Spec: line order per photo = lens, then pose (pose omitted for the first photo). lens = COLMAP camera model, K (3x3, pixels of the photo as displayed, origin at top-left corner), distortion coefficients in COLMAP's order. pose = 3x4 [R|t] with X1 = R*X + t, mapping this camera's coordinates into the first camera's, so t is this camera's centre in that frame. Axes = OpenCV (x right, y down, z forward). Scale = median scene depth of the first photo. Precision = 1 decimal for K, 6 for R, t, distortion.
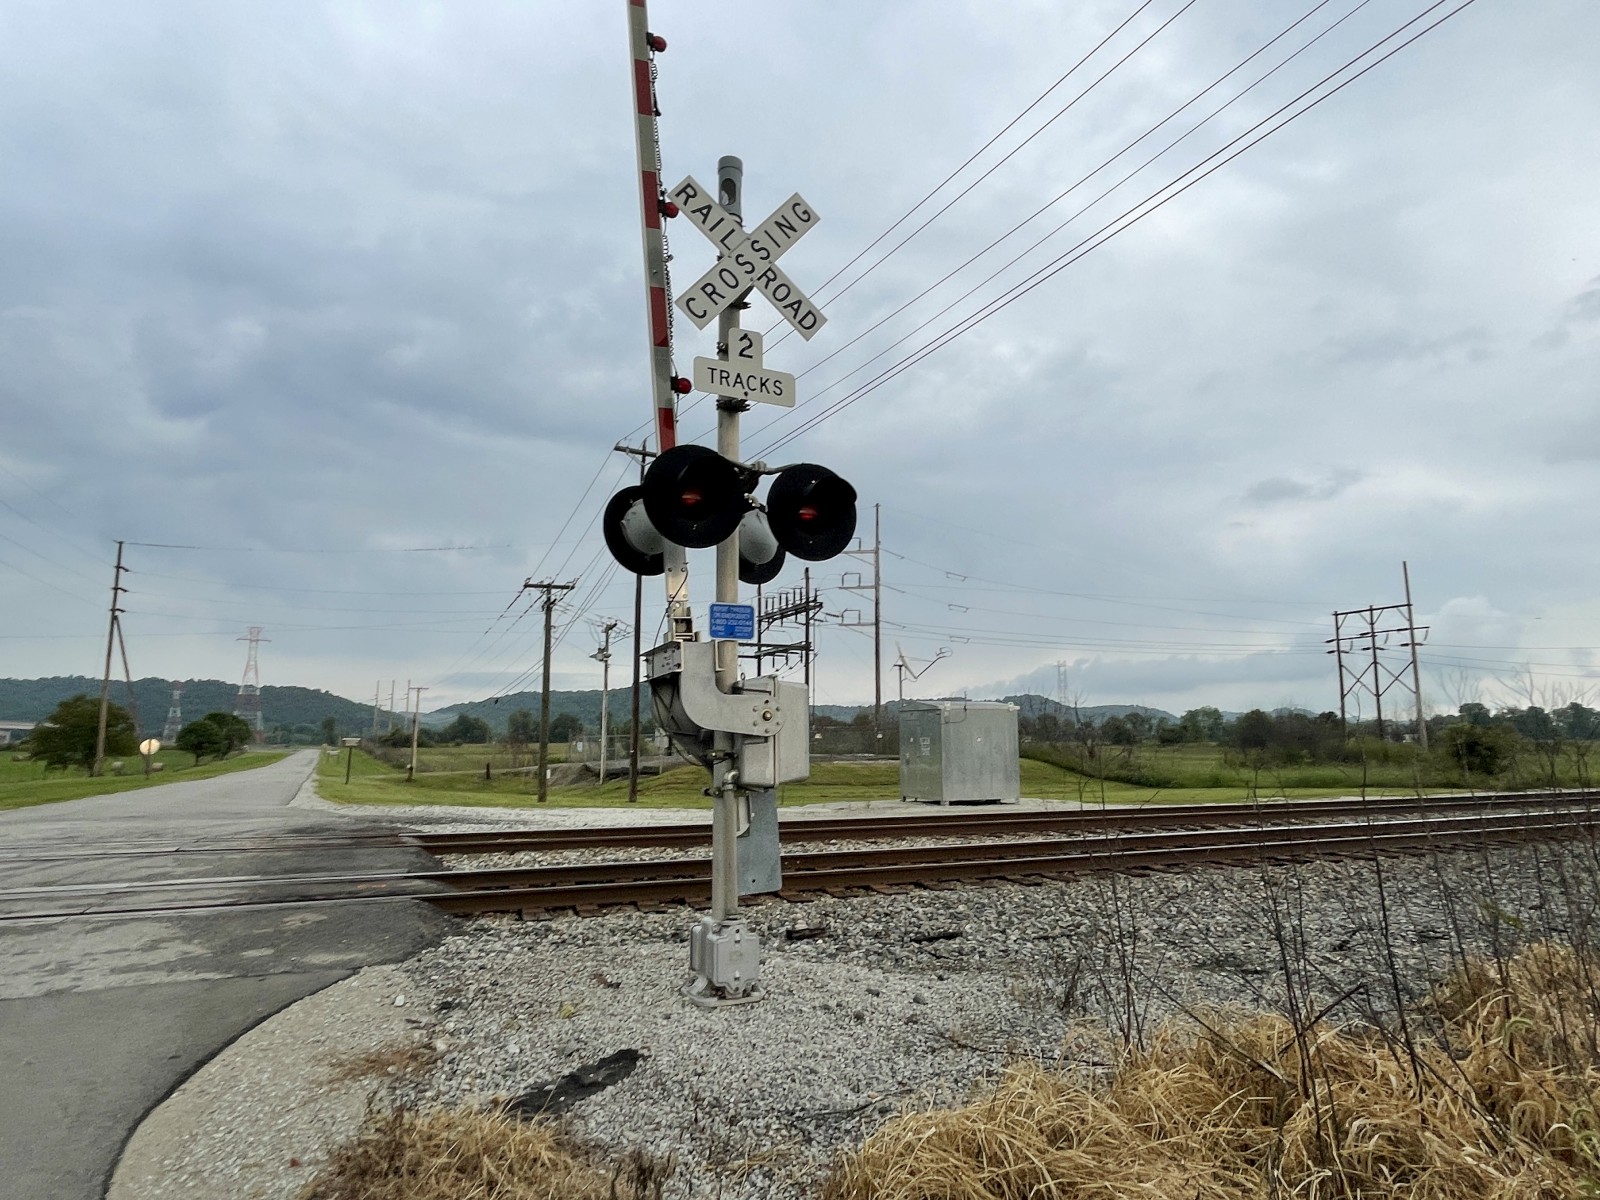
lens RADIAL K [[914.2, 0, 804.7], [0, 914.2, 595.0], [0, 0, 1]] dist [-0.006262, 0.001154]
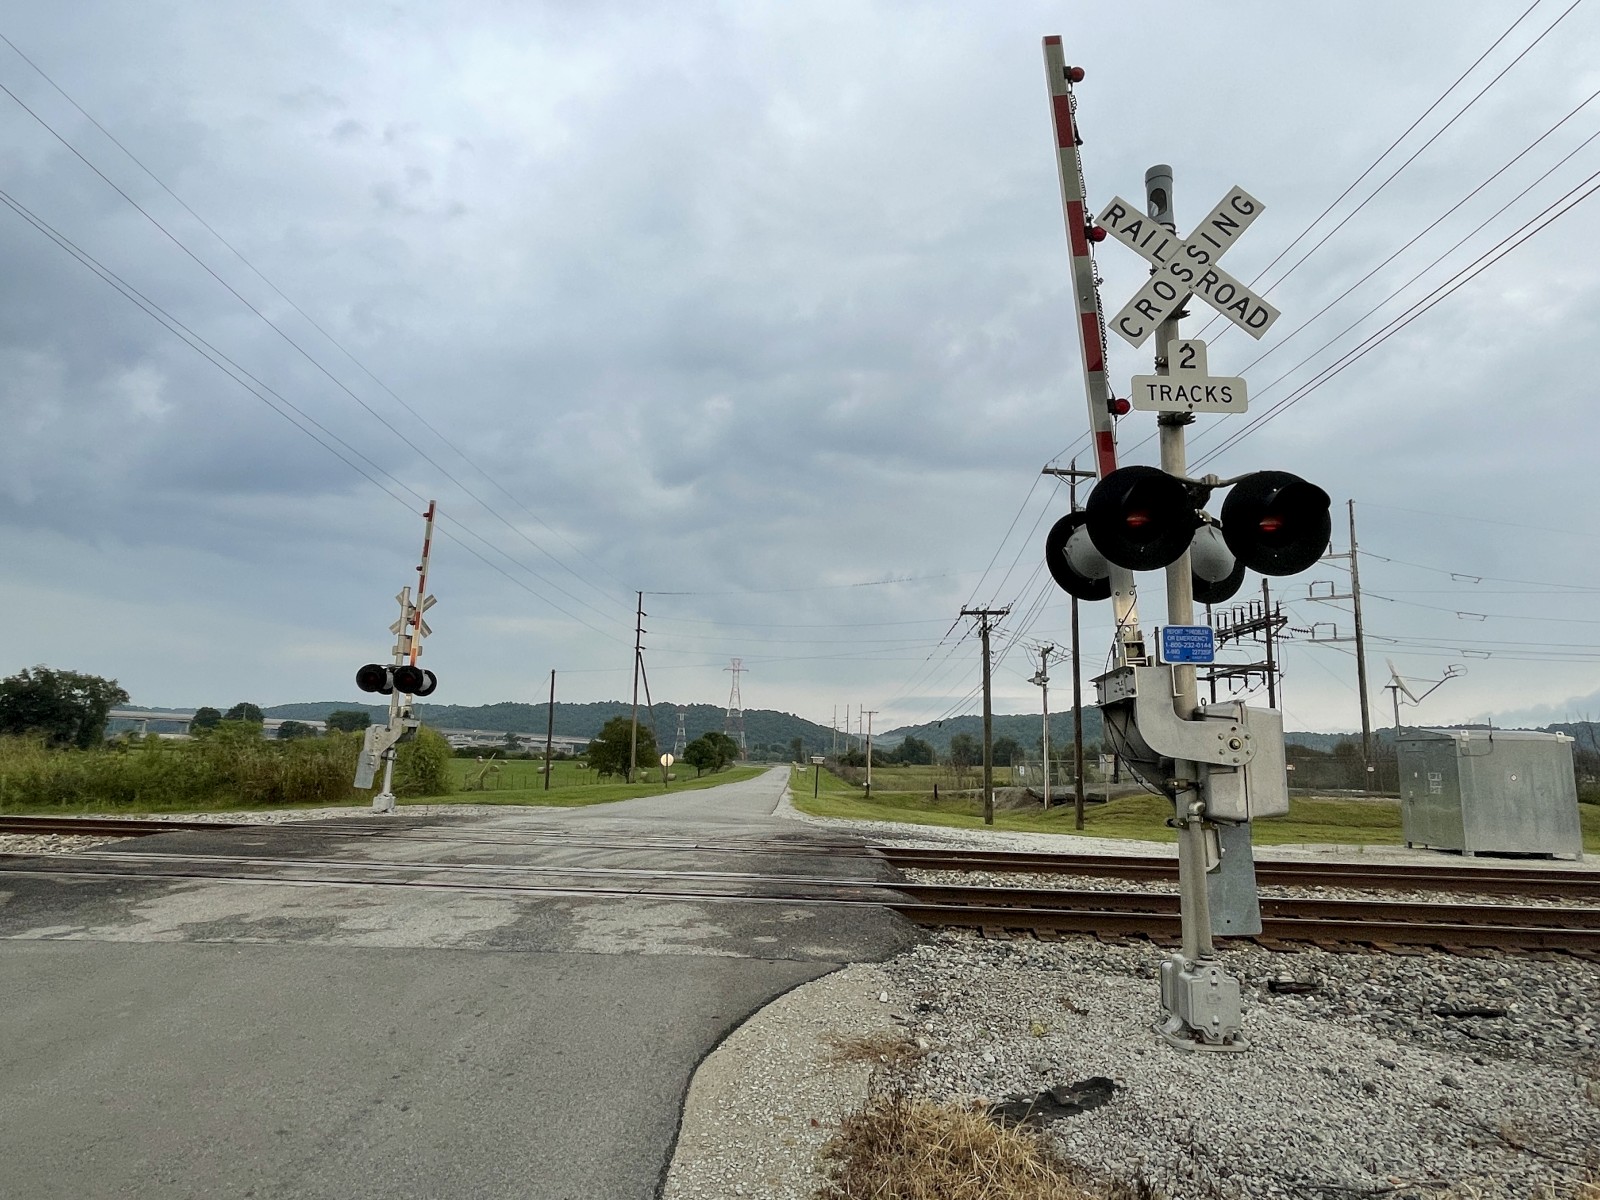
lens RADIAL K [[914.2, 0, 805.5], [0, 914.2, 596.4], [0, 0, 1]] dist [-0.006262, 0.001154]
pose [[0.893302, -0.053239, -0.446292, -0.008070], [0.042316, 0.998511, -0.034413, -0.004938], [0.447460, 0.011856, 0.894225, -0.031957]]
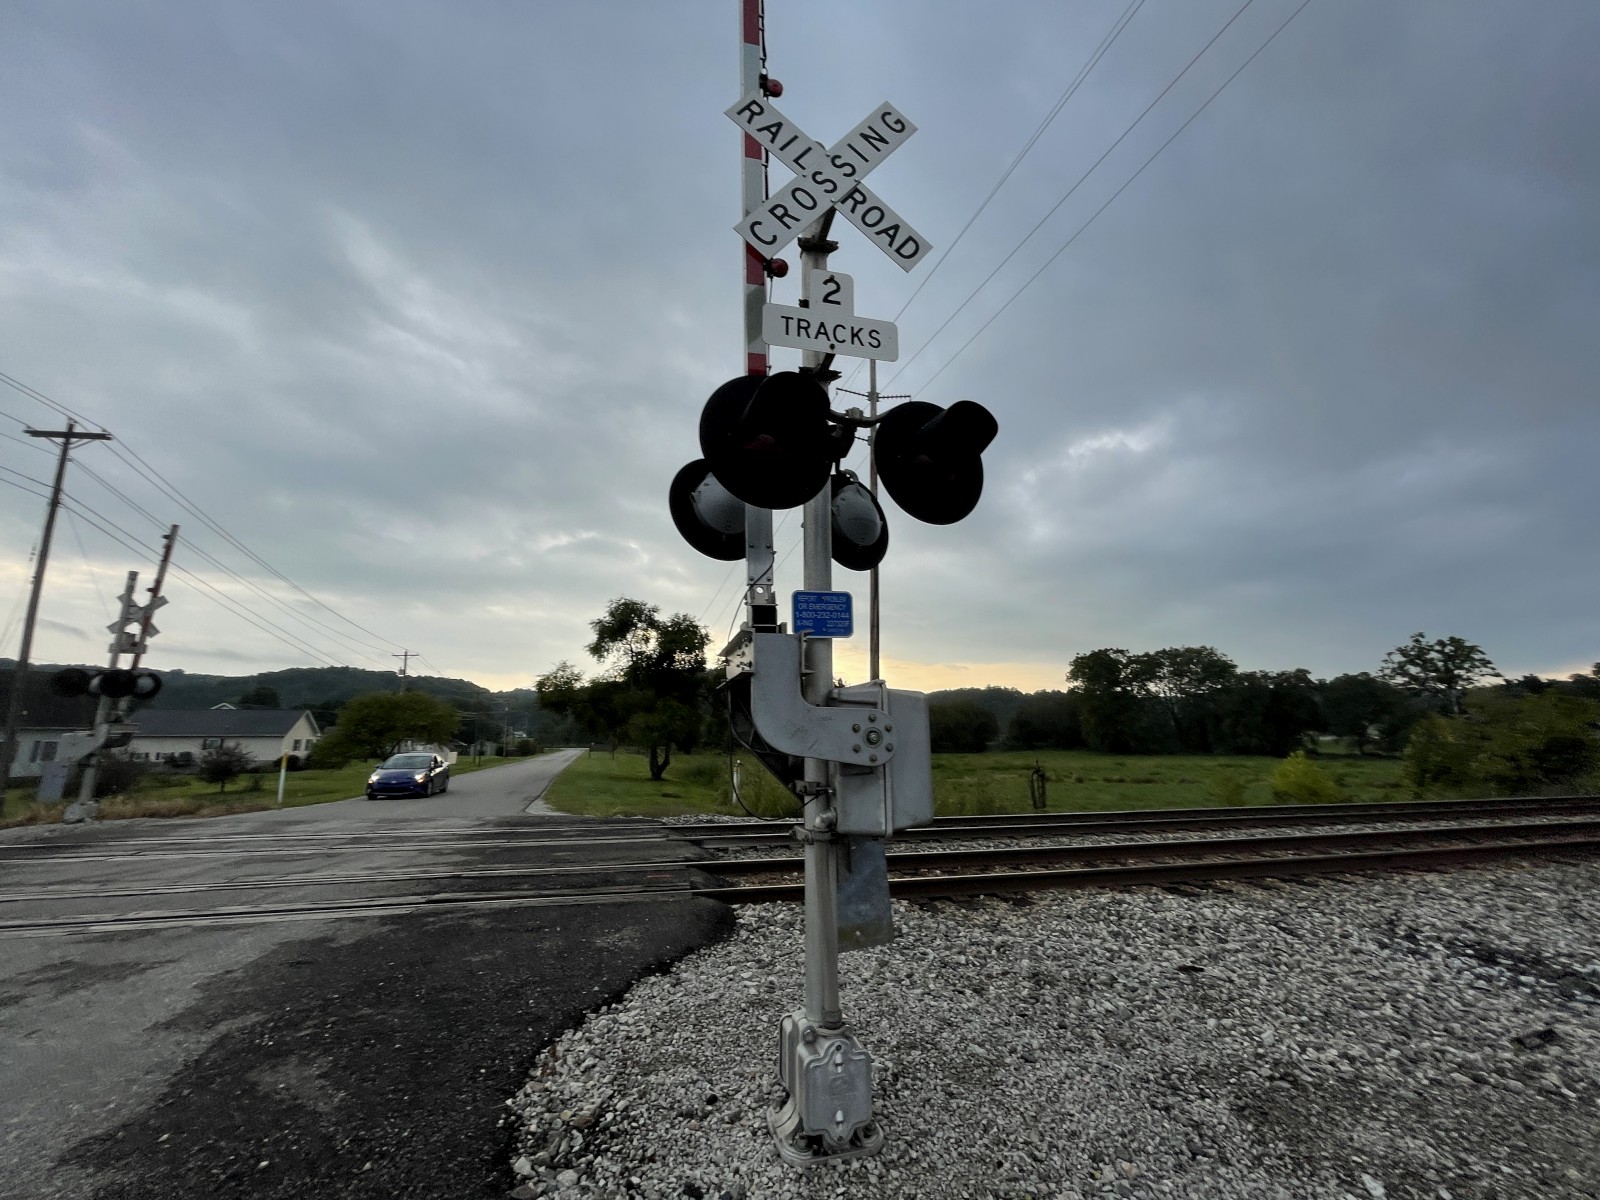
lens RADIAL K [[645.3, 0, 803.3], [0, 645.3, 590.4], [0, 0, 1]] dist [-0.006516, 0.000890]
pose [[0.969640, -0.054158, -0.238463, 0.033840], [0.033904, 0.995522, -0.088236, 0.053871], [0.242174, 0.077473, 0.967135, 0.441968]]
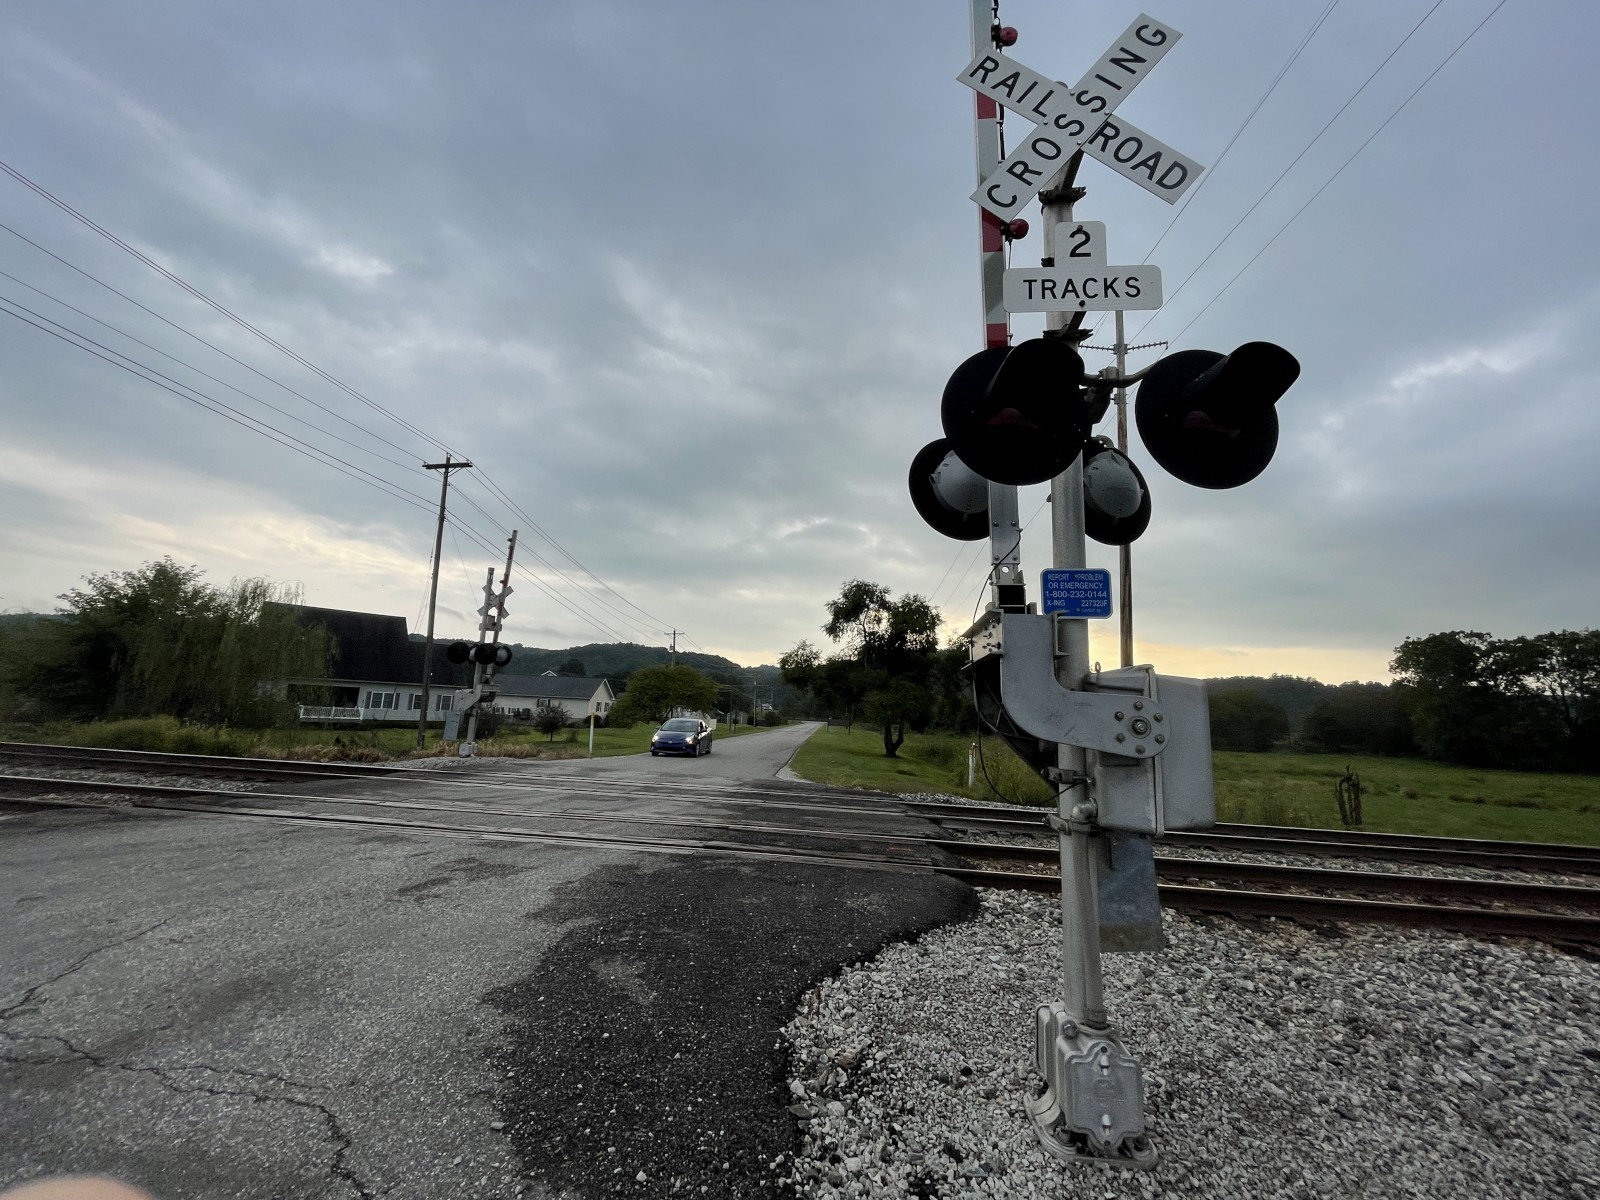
lens RADIAL K [[645.3, 0, 800.7], [0, 645.3, 590.2], [0, 0, 1]] dist [-0.006516, 0.000890]
pose [[0.825030, -0.061605, -0.561720, 0.026148], [0.027348, 0.997228, -0.069201, 0.053241], [0.564426, 0.041732, 0.824428, 0.430101]]
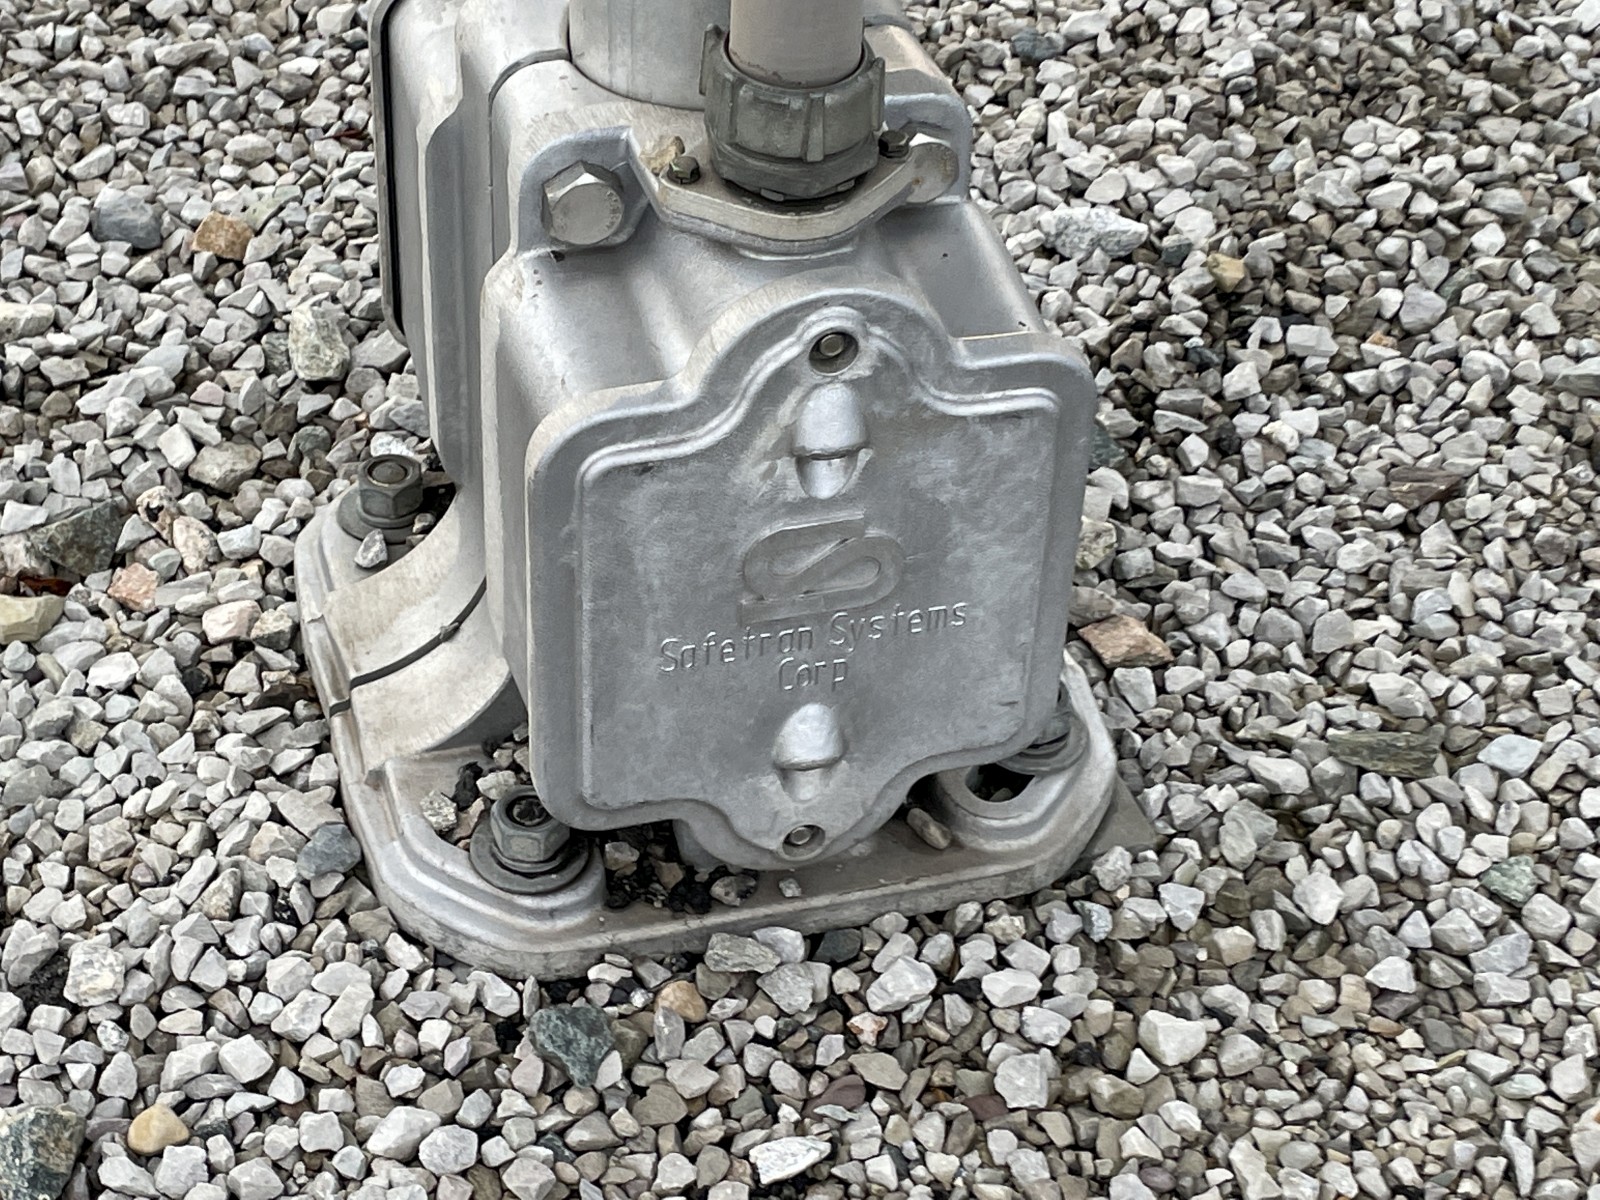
lens RADIAL K [[3105.4, 0, 786.8], [0, 3105.4, 596.0], [0, 0, 1]] dist [0.065528, 0.000000]
pose [[0.969754, 0.190542, -0.152547, -0.024111], [-0.012923, 0.664184, 0.747458, 0.151924], [0.243741, -0.722879, 0.646557, 0.710697]]
